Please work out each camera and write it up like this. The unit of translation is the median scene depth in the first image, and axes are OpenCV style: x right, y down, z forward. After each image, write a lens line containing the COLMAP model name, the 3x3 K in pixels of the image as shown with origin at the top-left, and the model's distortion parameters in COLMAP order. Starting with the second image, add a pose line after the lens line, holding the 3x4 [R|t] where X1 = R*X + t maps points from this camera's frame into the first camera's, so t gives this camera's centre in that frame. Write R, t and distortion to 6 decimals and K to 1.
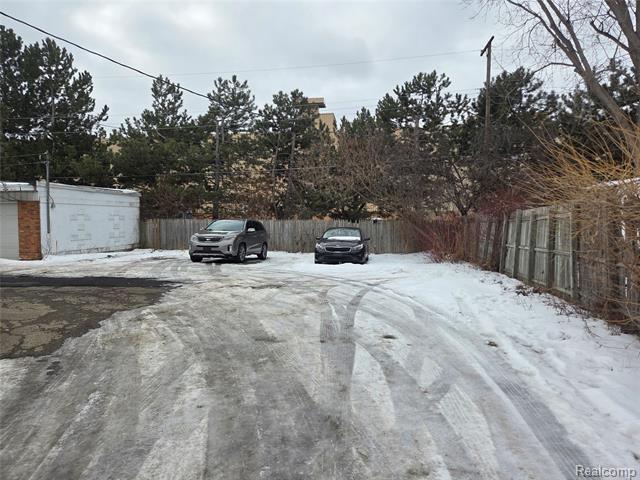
lens RADIAL K [[422.9, 0, 320.0], [0, 422.9, 240.0], [0, 0, 1]] dist [0.066683, -0.053519]
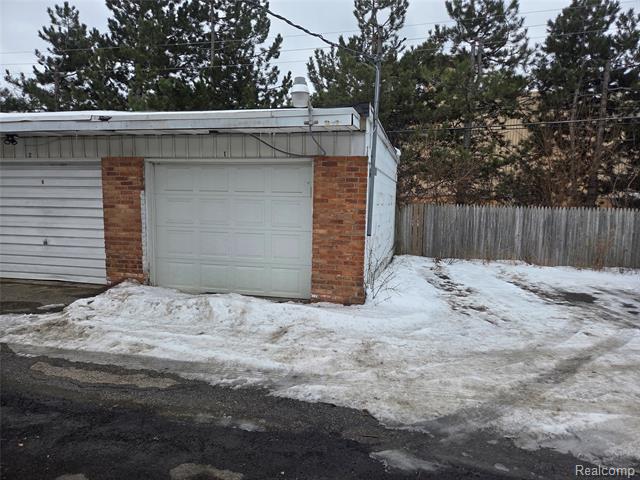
lens RADIAL K [[422.9, 0, 320.0], [0, 422.9, 240.0], [0, 0, 1]] dist [0.066683, -0.053519]
pose [[0.992705, 0.033045, -0.115948, -0.363408], [-0.028624, 0.998806, 0.039589, -0.015906], [0.117117, -0.035981, 0.992466, 0.339078]]
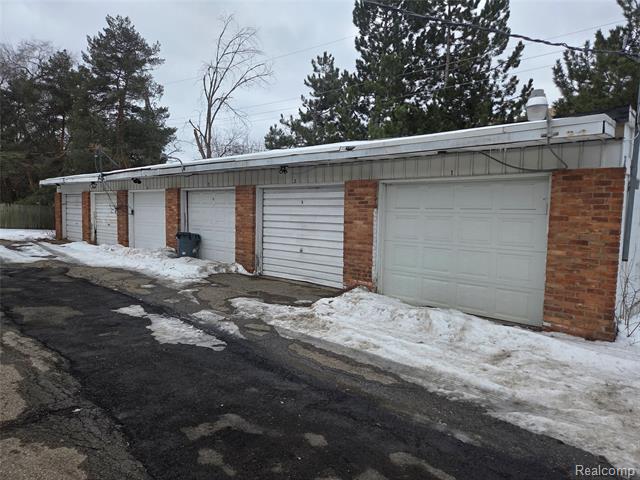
lens RADIAL K [[422.9, 0, 320.0], [0, 422.9, 240.0], [0, 0, 1]] dist [0.066683, -0.053519]
pose [[0.803873, 0.063078, -0.591447, -0.359382], [-0.061718, 0.997839, 0.022535, -0.015250], [0.591590, 0.018387, 0.806029, 0.329639]]
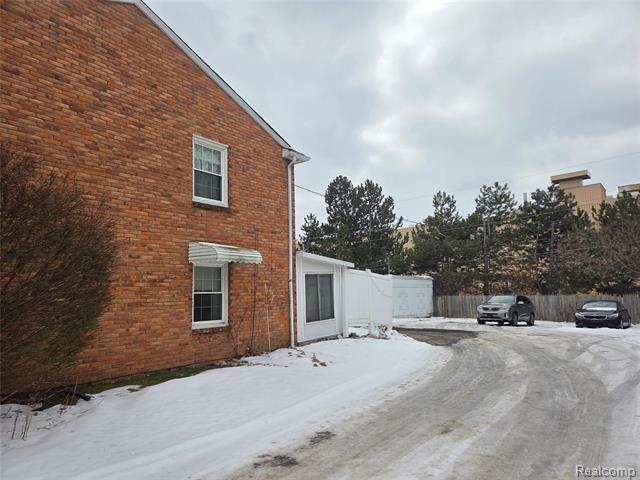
lens RADIAL K [[435.2, 0, 320.0], [0, 435.2, 248.1], [0, 0, 1]] dist [0.070008, -0.059086]
pose [[0.844541, -0.074089, -0.530341, 0.038109], [-0.008844, 0.988318, -0.152152, 0.015448], [0.535418, 0.133189, 0.834020, -0.361778]]
